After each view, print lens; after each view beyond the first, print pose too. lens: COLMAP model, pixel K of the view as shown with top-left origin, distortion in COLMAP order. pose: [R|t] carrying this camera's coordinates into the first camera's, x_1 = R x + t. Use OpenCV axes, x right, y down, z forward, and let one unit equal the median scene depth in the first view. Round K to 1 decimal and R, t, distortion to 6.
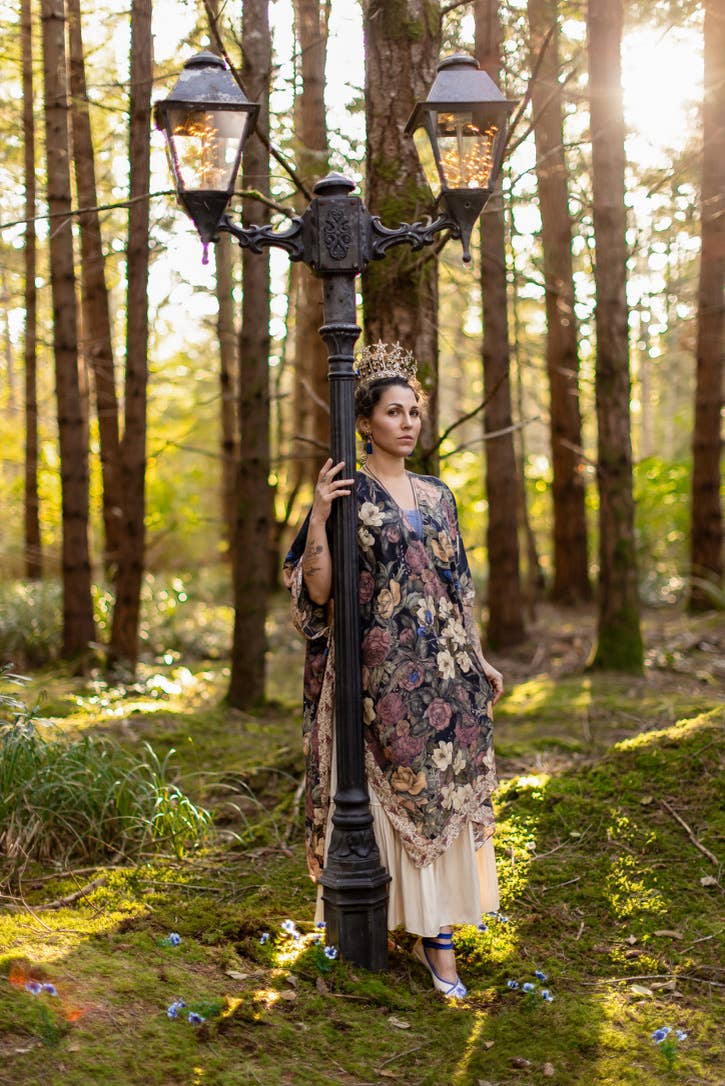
lens RADIAL K [[1548.2, 0, 358.9], [0, 1548.2, 537.9], [0, 0, 1]] dist [0.009334, 0.062726]
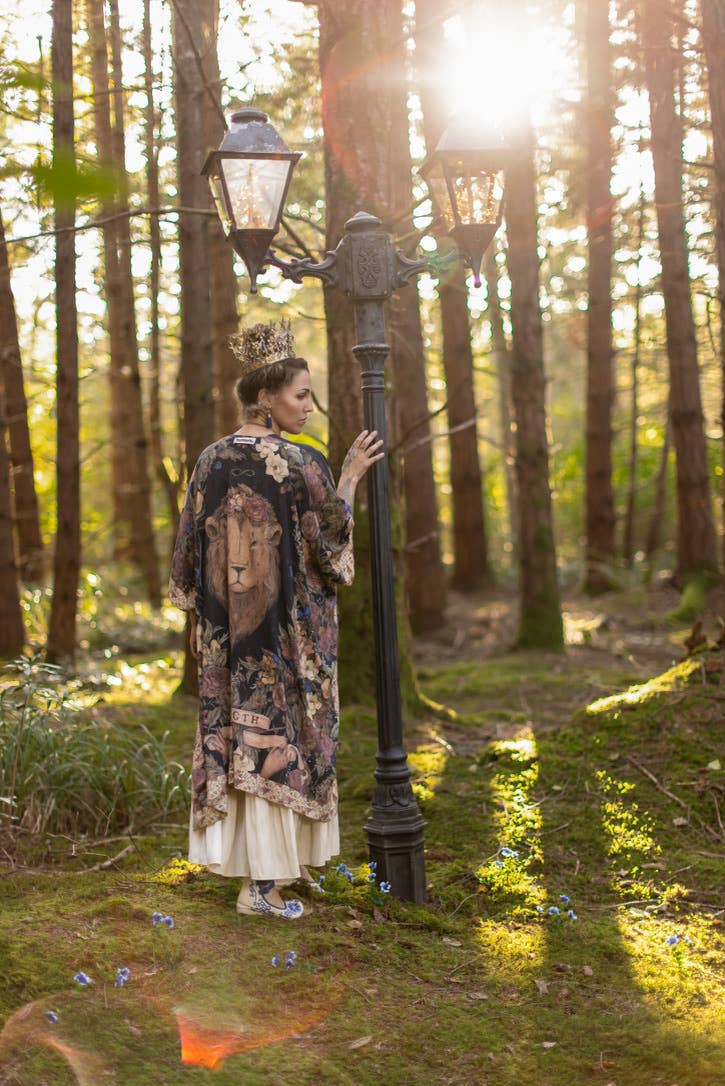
lens RADIAL K [[1548.2, 0, 358.9], [0, 1548.2, 537.9], [0, 0, 1]] dist [0.009334, 0.062726]
pose [[0.996144, -0.026169, 0.083736, -0.102735], [0.025796, 0.999652, 0.005539, -0.000585], [-0.083852, -0.003357, 0.996473, -0.121690]]
